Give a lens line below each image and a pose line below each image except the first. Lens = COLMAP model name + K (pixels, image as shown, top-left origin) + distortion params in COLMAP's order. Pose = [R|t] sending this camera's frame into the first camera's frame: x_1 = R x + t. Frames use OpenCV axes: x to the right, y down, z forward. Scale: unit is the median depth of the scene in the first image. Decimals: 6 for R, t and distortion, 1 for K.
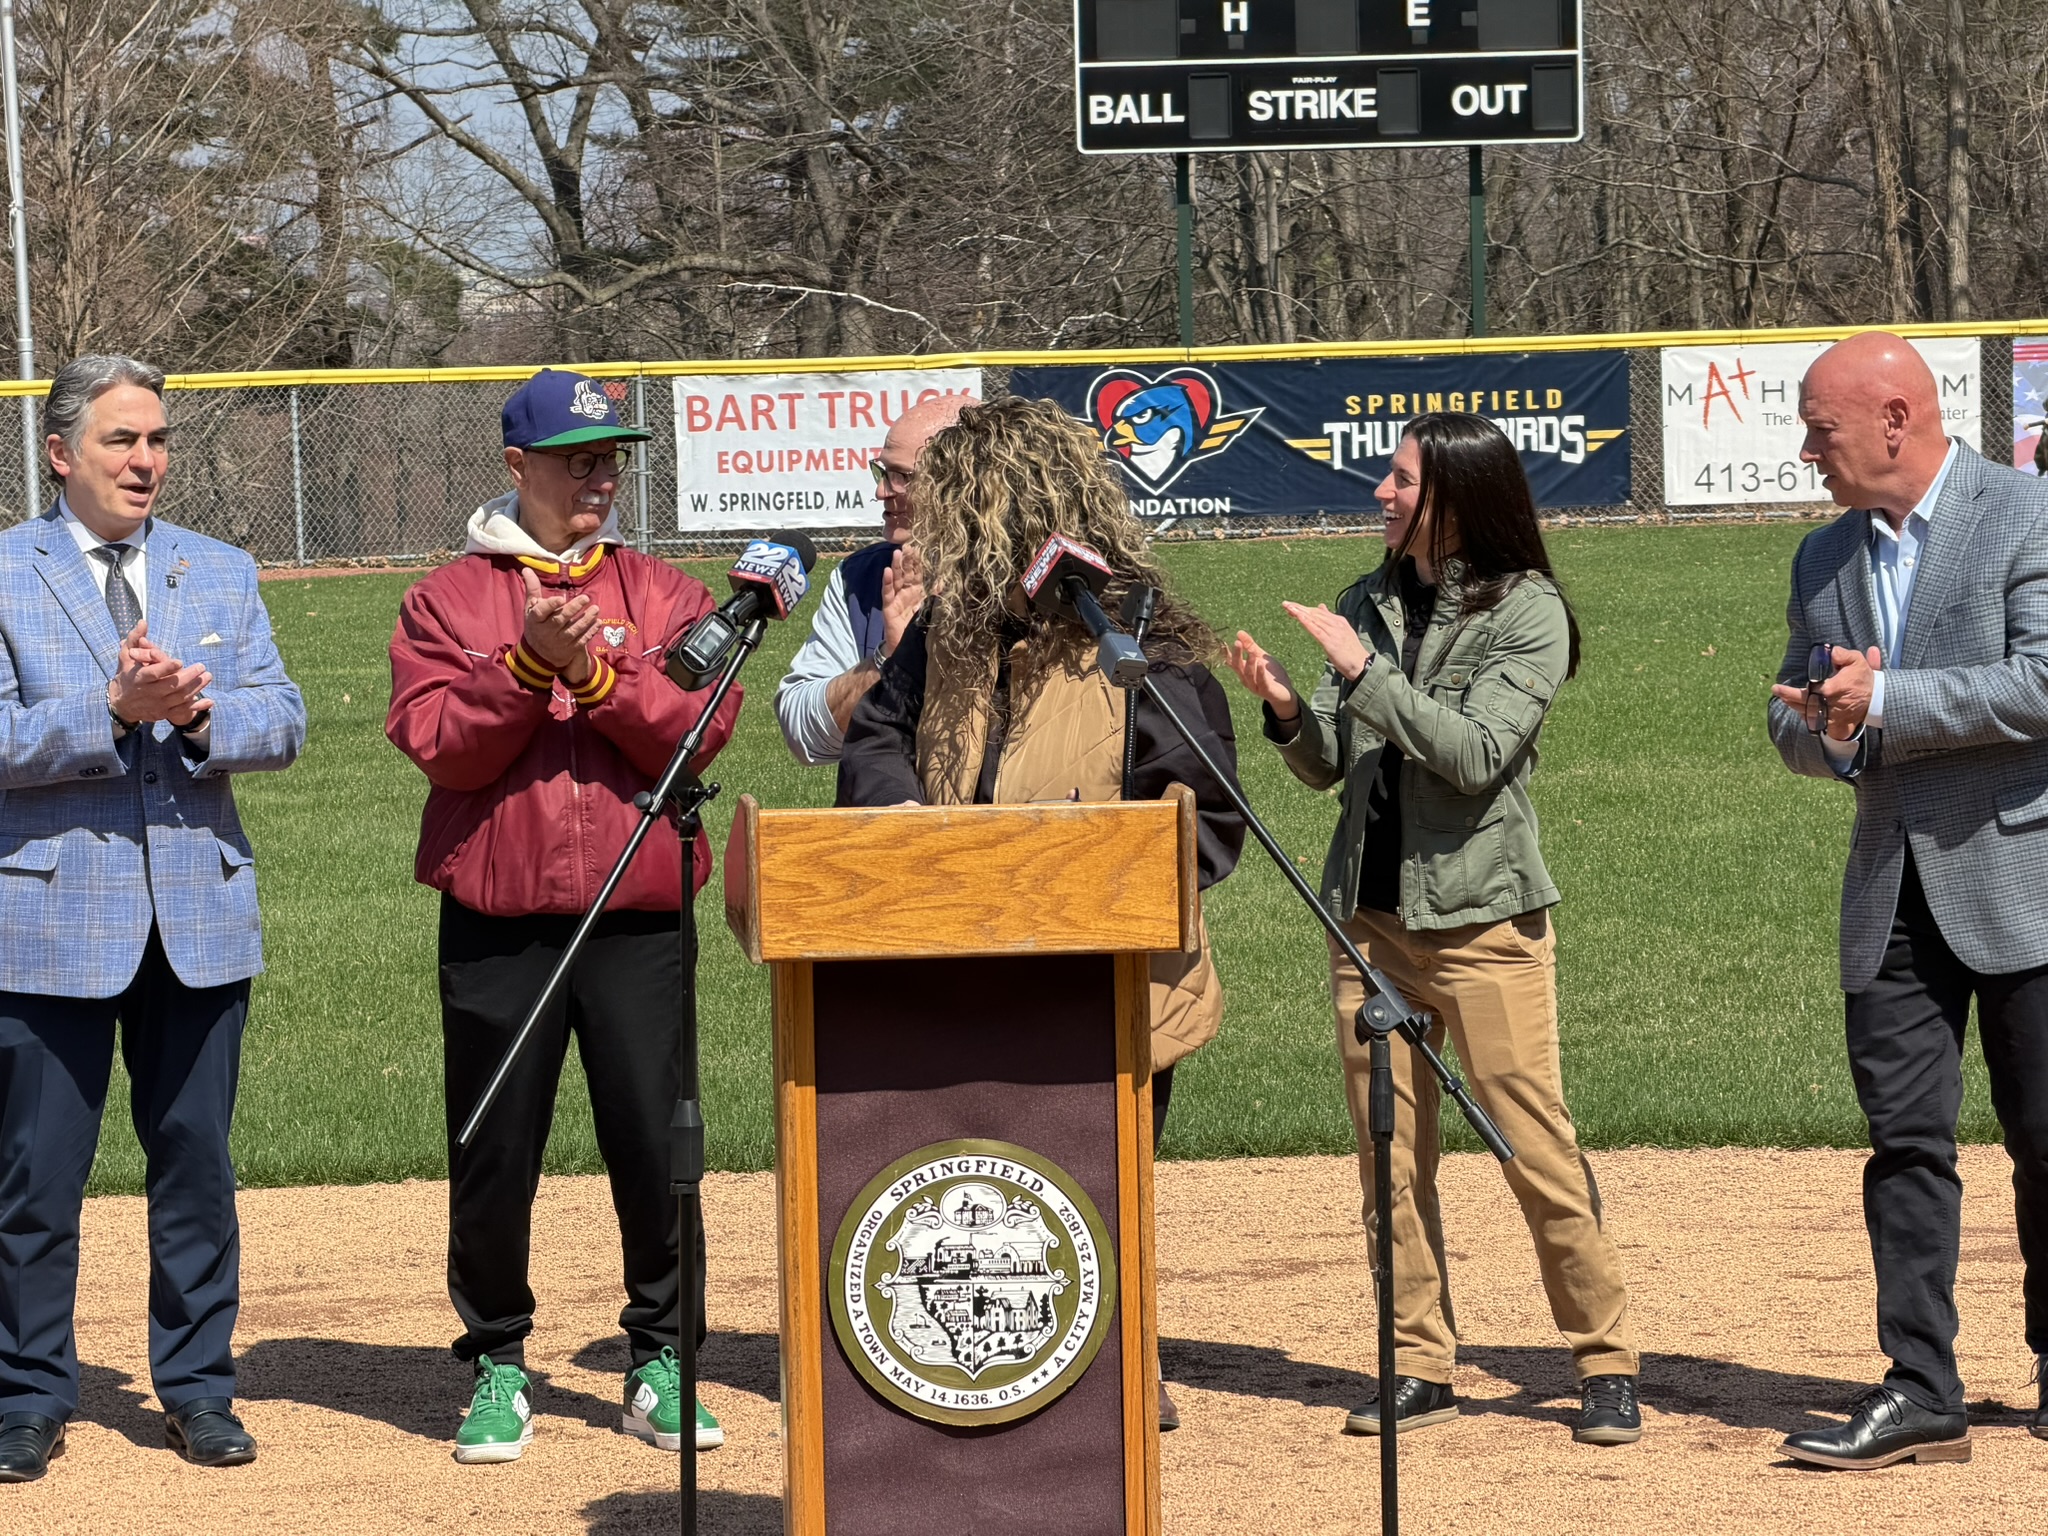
lens RADIAL K [[6626.6, 0, 978.4], [0, 6626.6, 841.9], [0, 0, 1]] dist [0.235036, 0.000000]
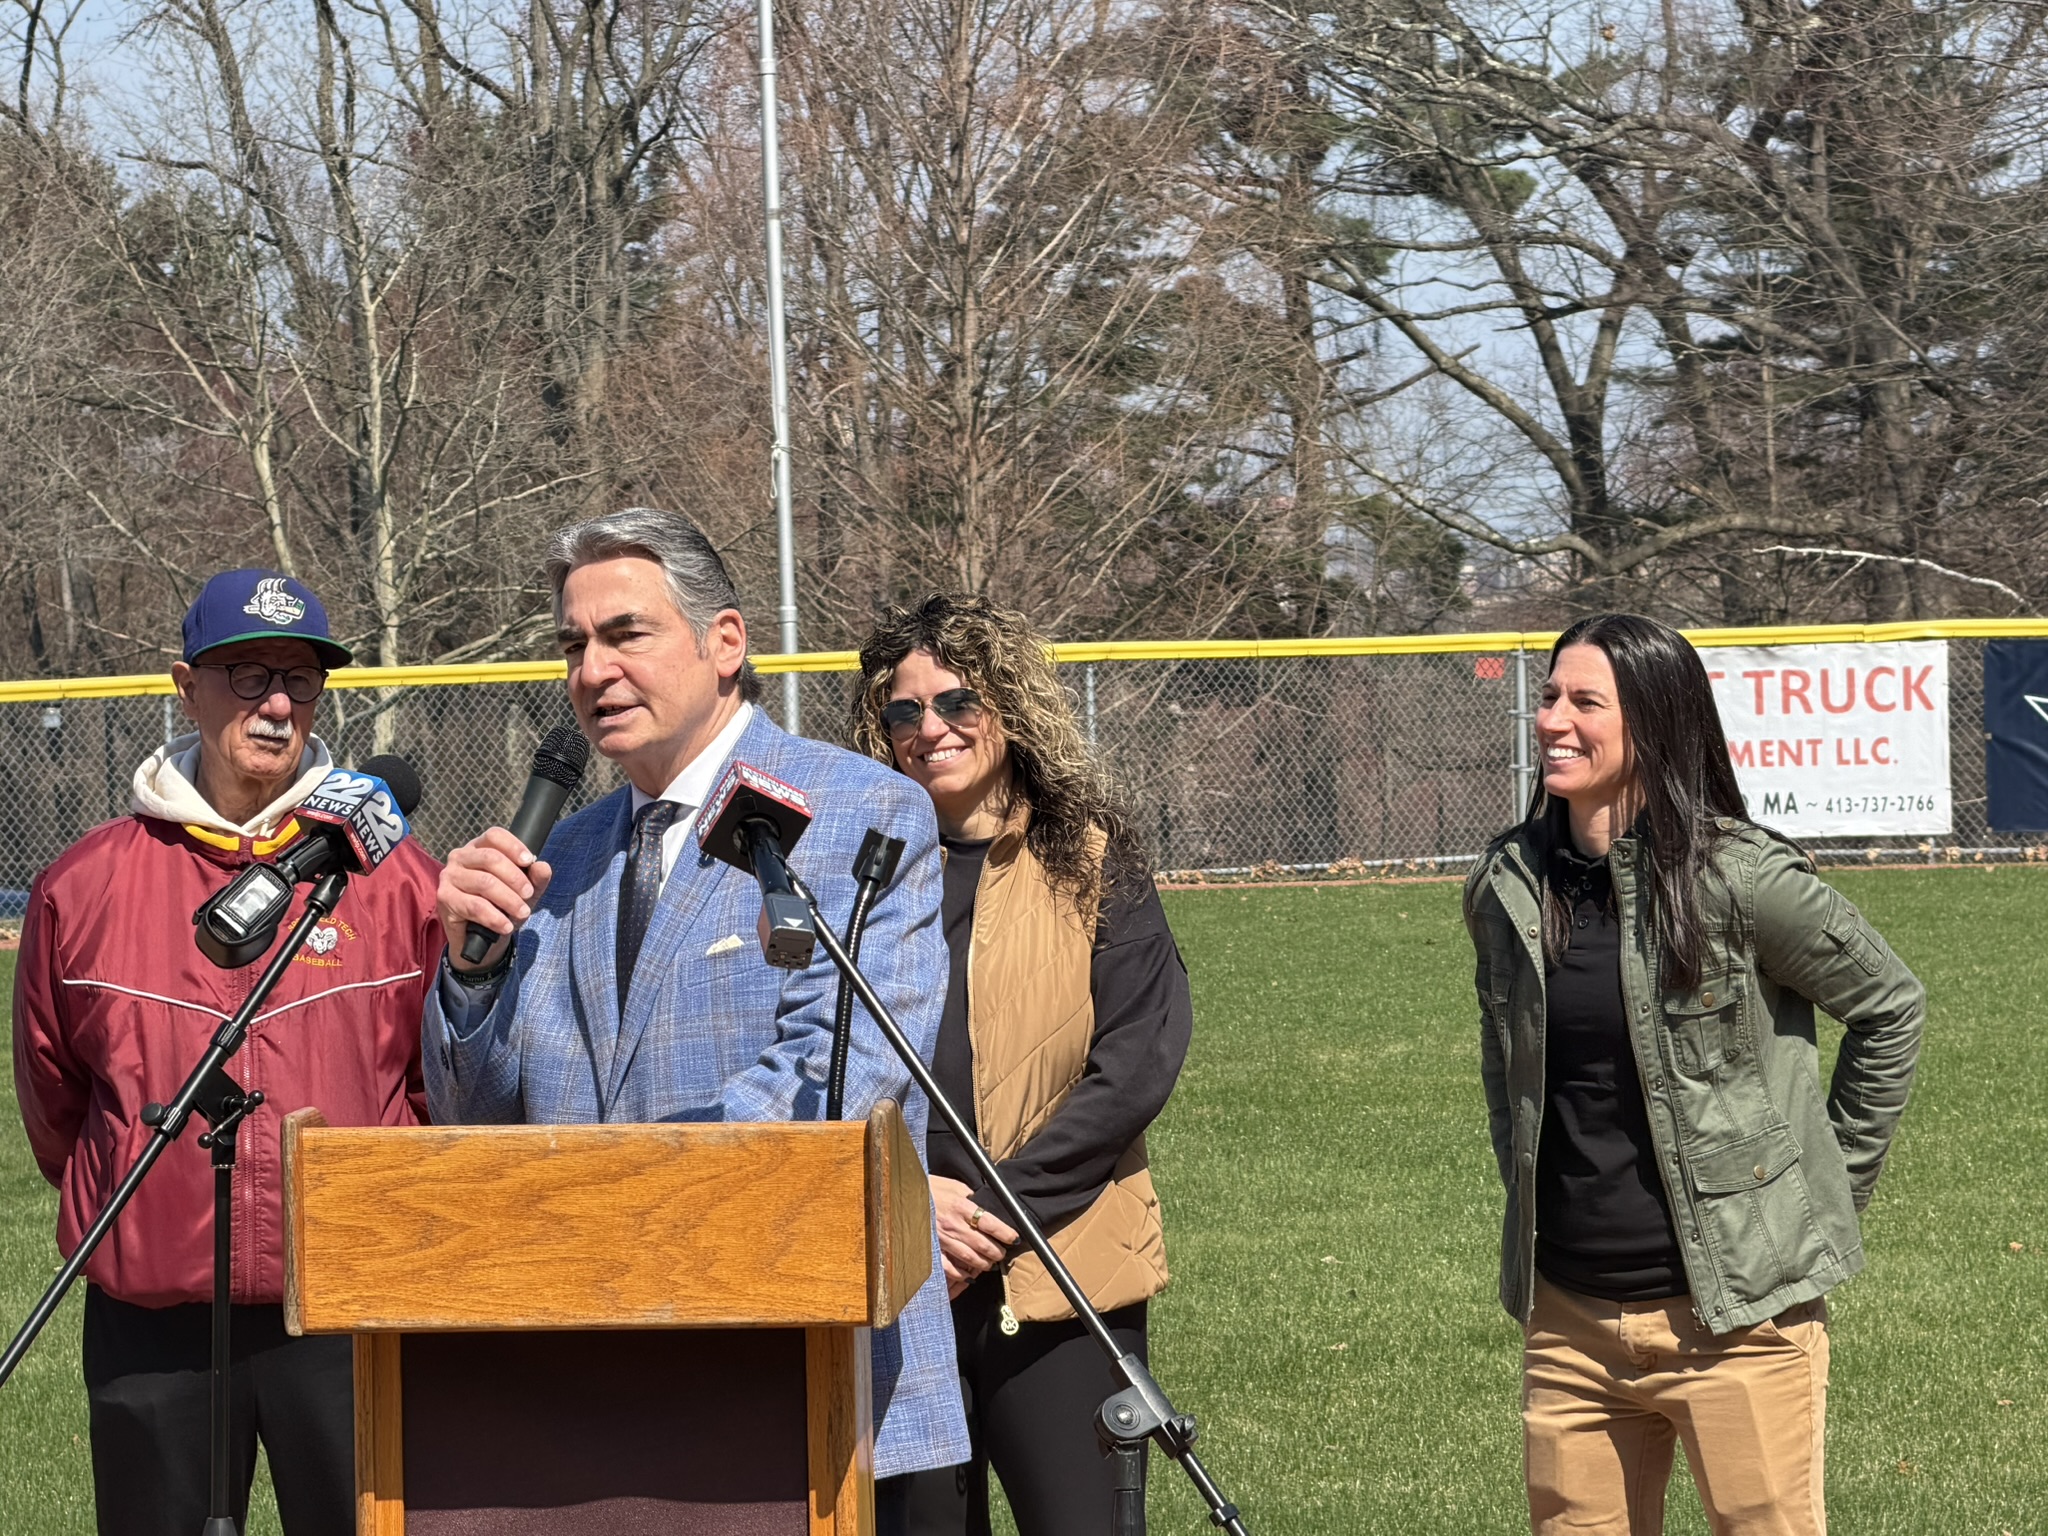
lens RADIAL K [[8086.7, 0, 1014.3], [0, 8086.7, 782.9], [0, 0, 1]] dist [0.252582, 0.000000]
pose [[0.989992, 0.005014, -0.141031, 0.170246], [-0.012864, 0.998414, -0.054809, 0.005222], [0.140532, 0.056075, 0.988487, 0.105390]]
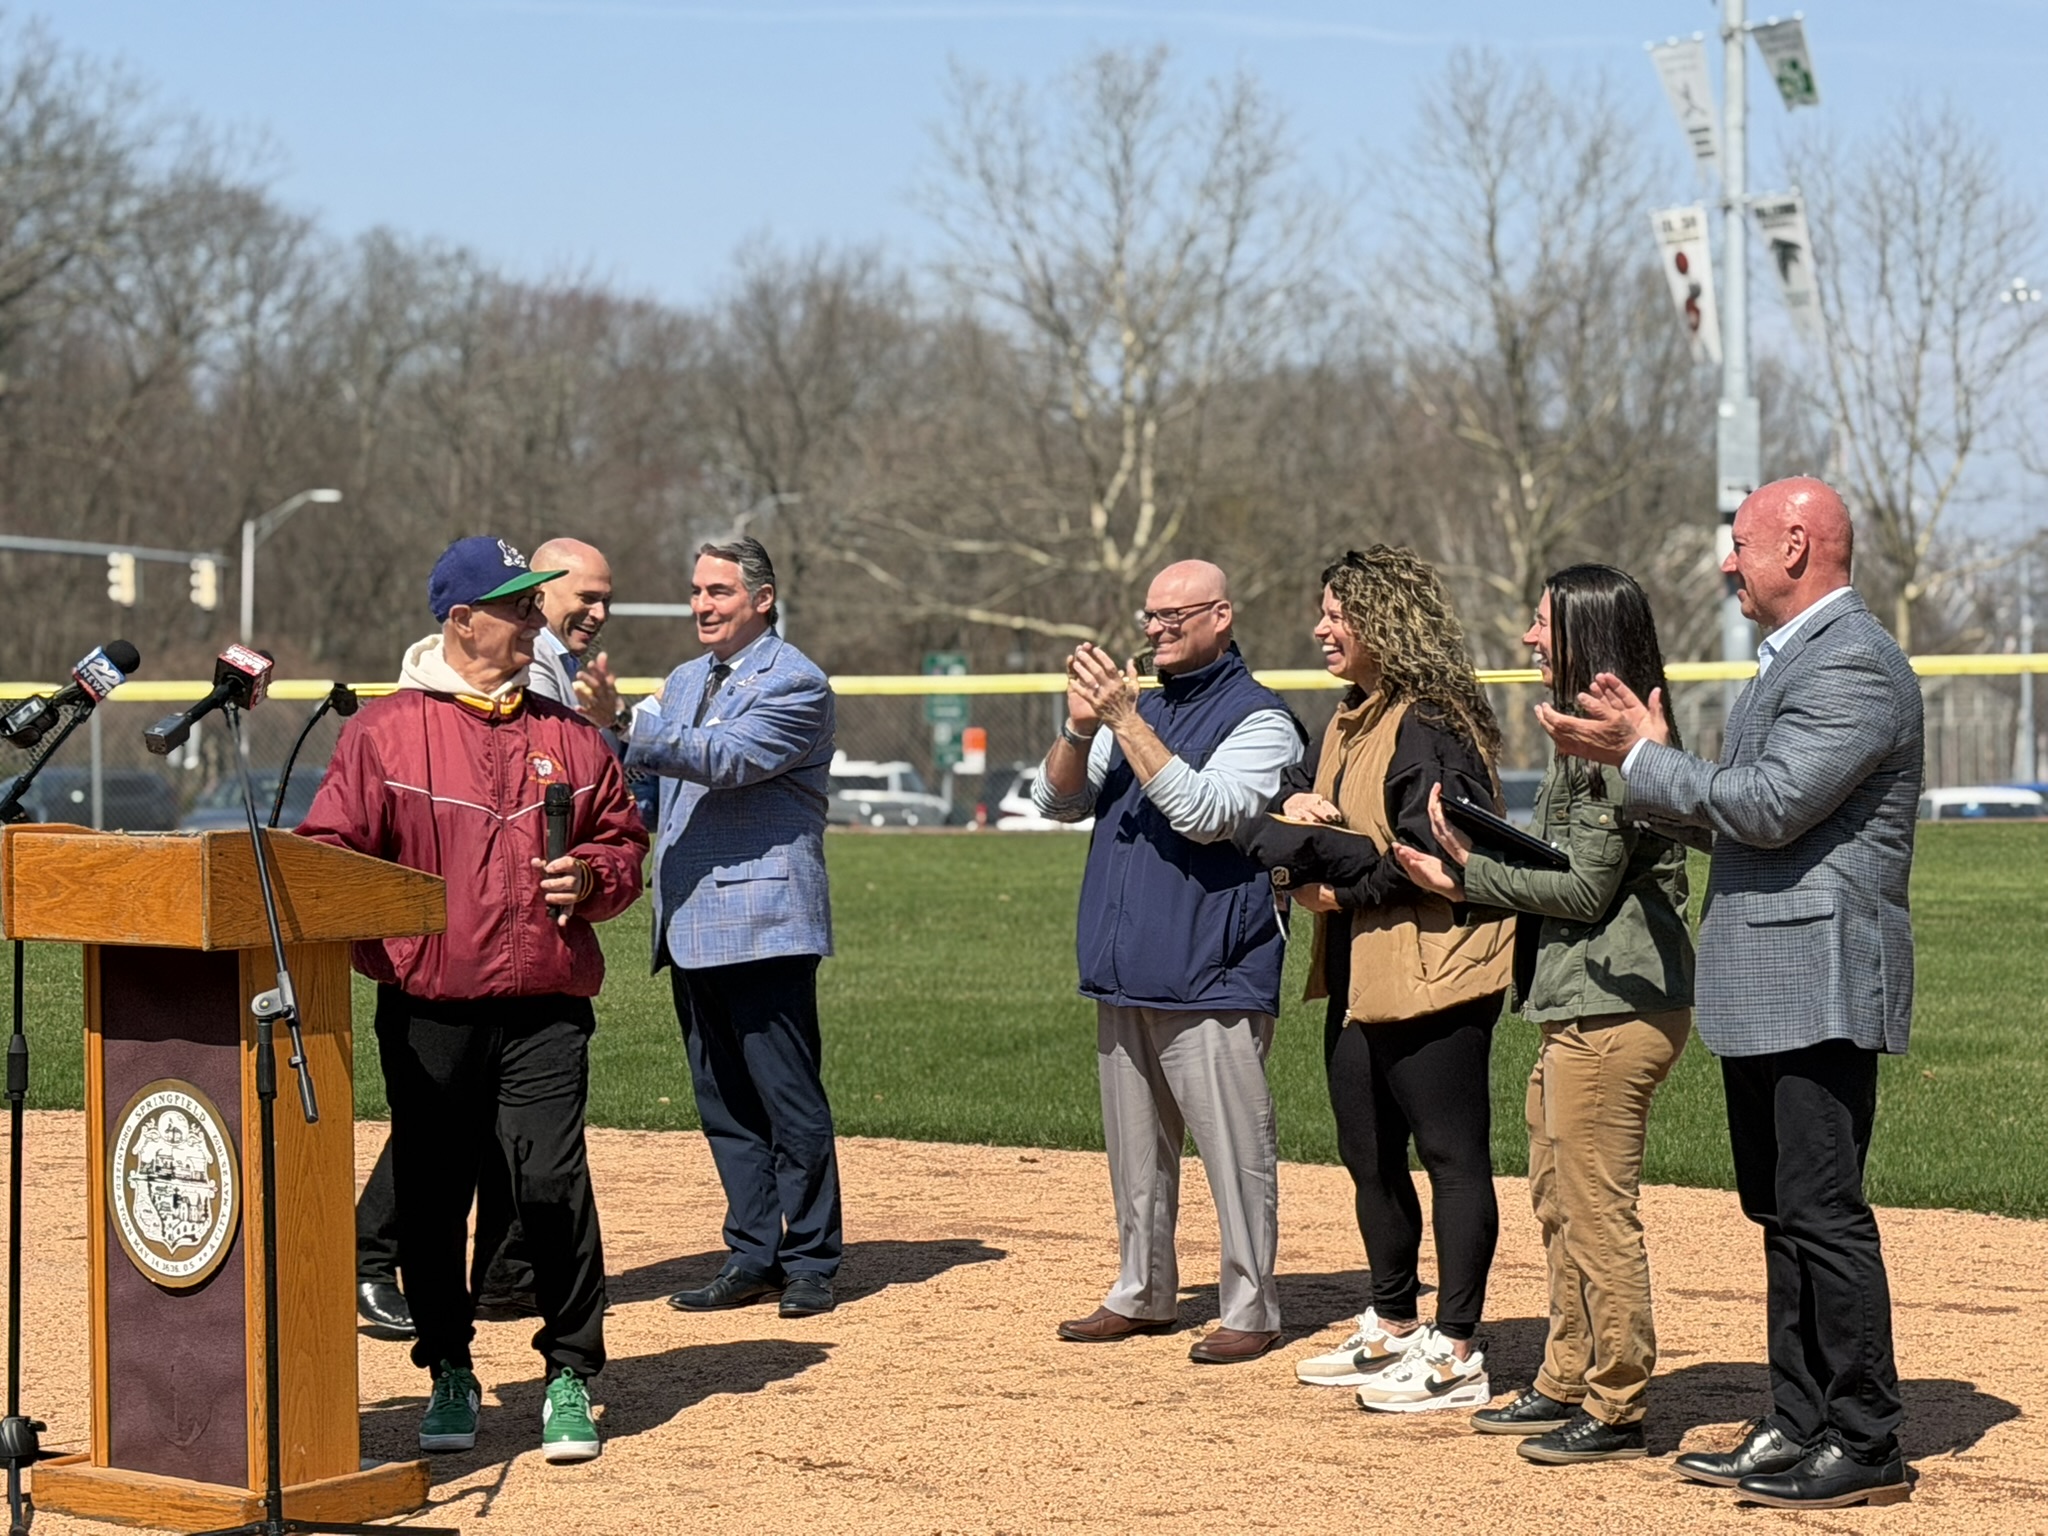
lens RADIAL K [[4742.1, 0, 1033.8], [0, 4742.1, 770.1], [0, 0, 1]] dist [0.160556, 0.000000]
pose [[0.703718, 0.033779, -0.709676, 0.829404], [-0.062689, 0.997925, -0.014664, -0.016359], [0.707708, 0.054808, 0.704376, 0.419888]]
